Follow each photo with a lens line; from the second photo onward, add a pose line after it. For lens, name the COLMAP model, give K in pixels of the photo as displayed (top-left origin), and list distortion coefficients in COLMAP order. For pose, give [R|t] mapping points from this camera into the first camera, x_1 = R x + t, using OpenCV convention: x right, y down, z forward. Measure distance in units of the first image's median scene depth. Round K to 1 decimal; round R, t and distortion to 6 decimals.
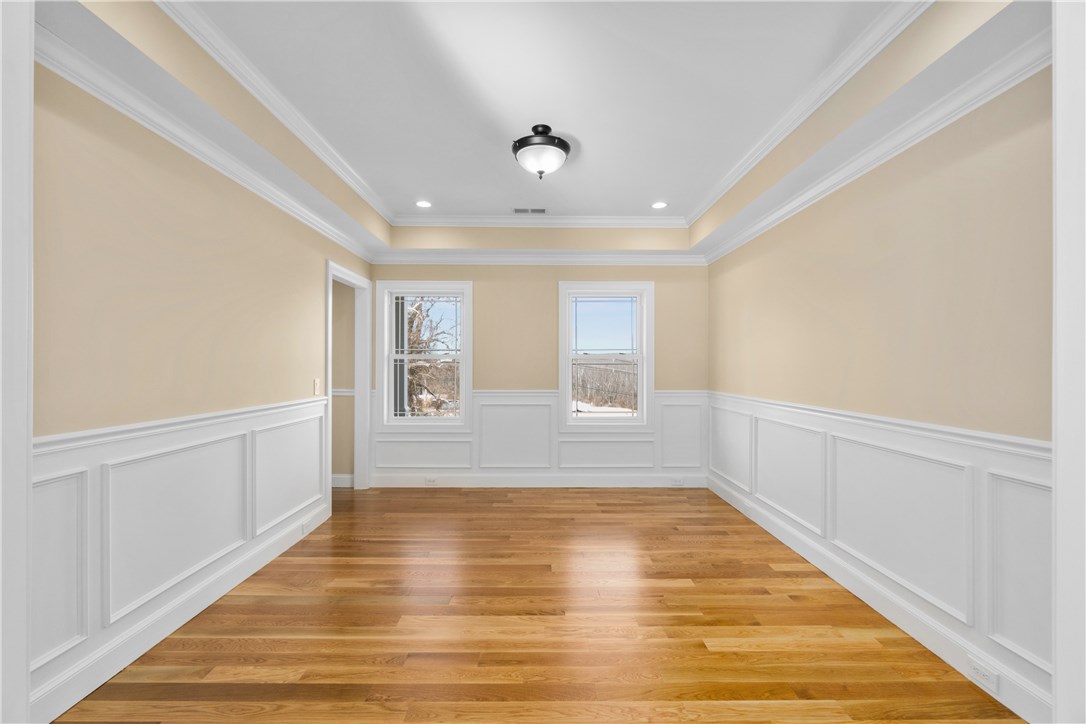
lens RADIAL K [[485.7, 0, 535.6], [0, 485.7, 364.0], [0, 0, 1]] dist [-0.011254, 0.000003]
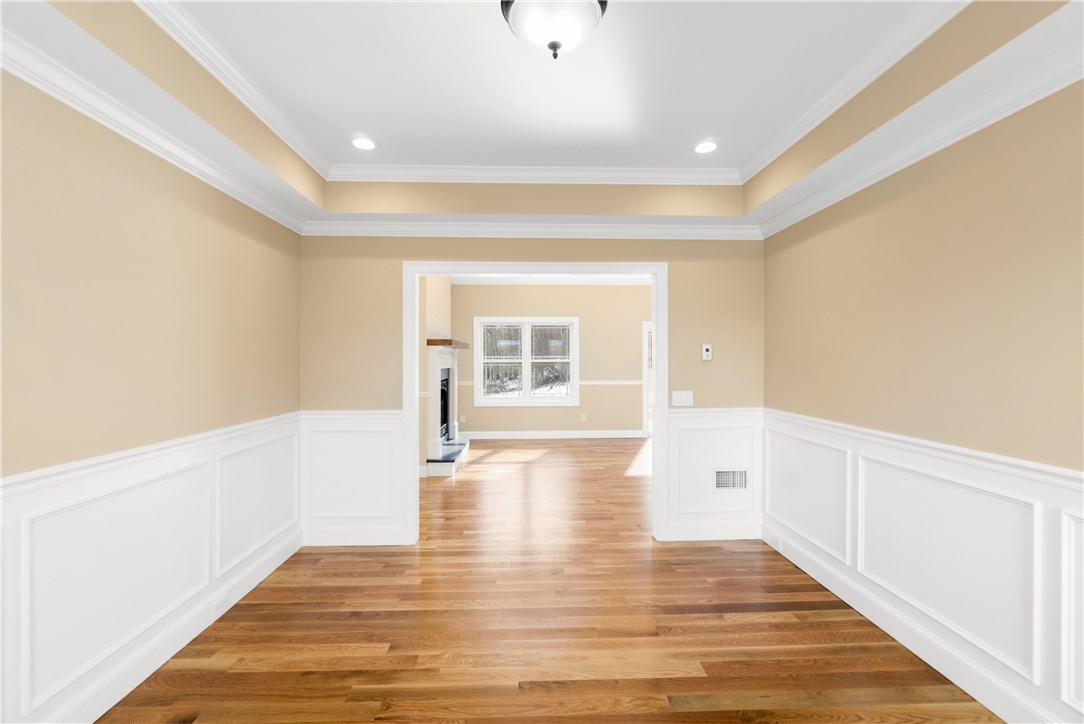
lens RADIAL K [[469.4, 0, 547.5], [0, 469.4, 364.2], [0, 0, 1]] dist [-0.007983, 0.001141]
pose [[-0.998238, -0.001970, -0.059311, 0.063558], [-0.002283, 0.999984, 0.005216, -0.044694], [0.059299, 0.005342, -0.998226, 1.934033]]
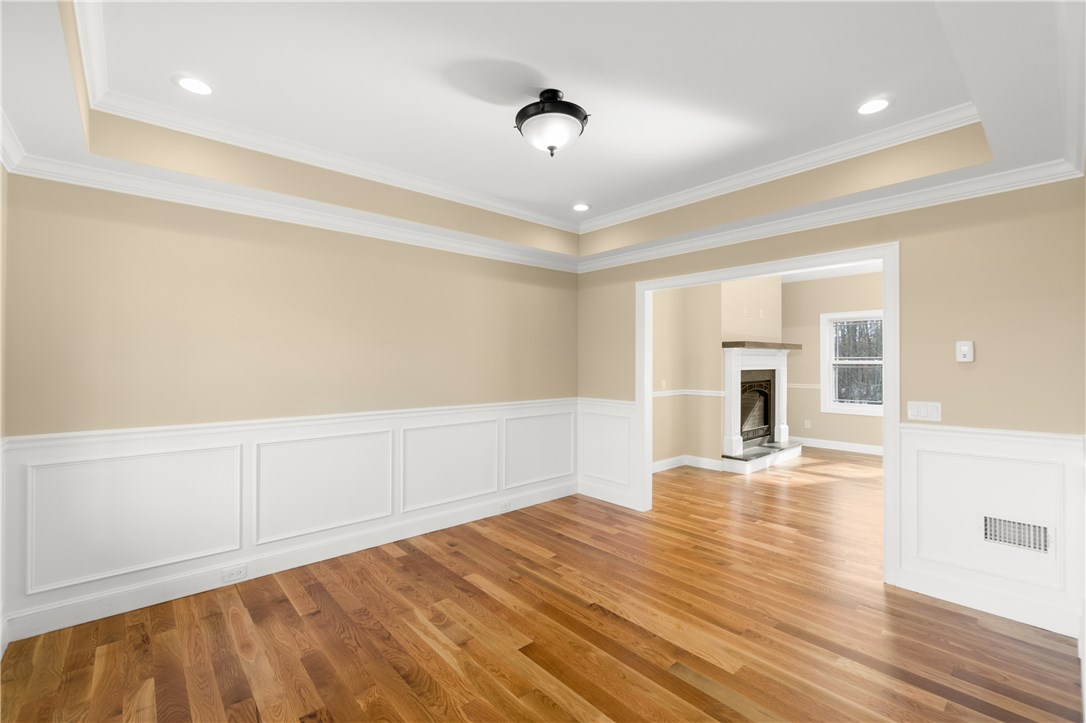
lens RADIAL K [[470.3, 0, 548.5], [0, 470.3, 363.7], [0, 0, 1]] dist [-0.007983, 0.001141]
pose [[-0.681764, -0.007174, 0.731537, -0.709290], [-0.004501, 0.999974, 0.005612, -0.049174], [-0.731559, 0.000534, -0.681778, 1.943041]]
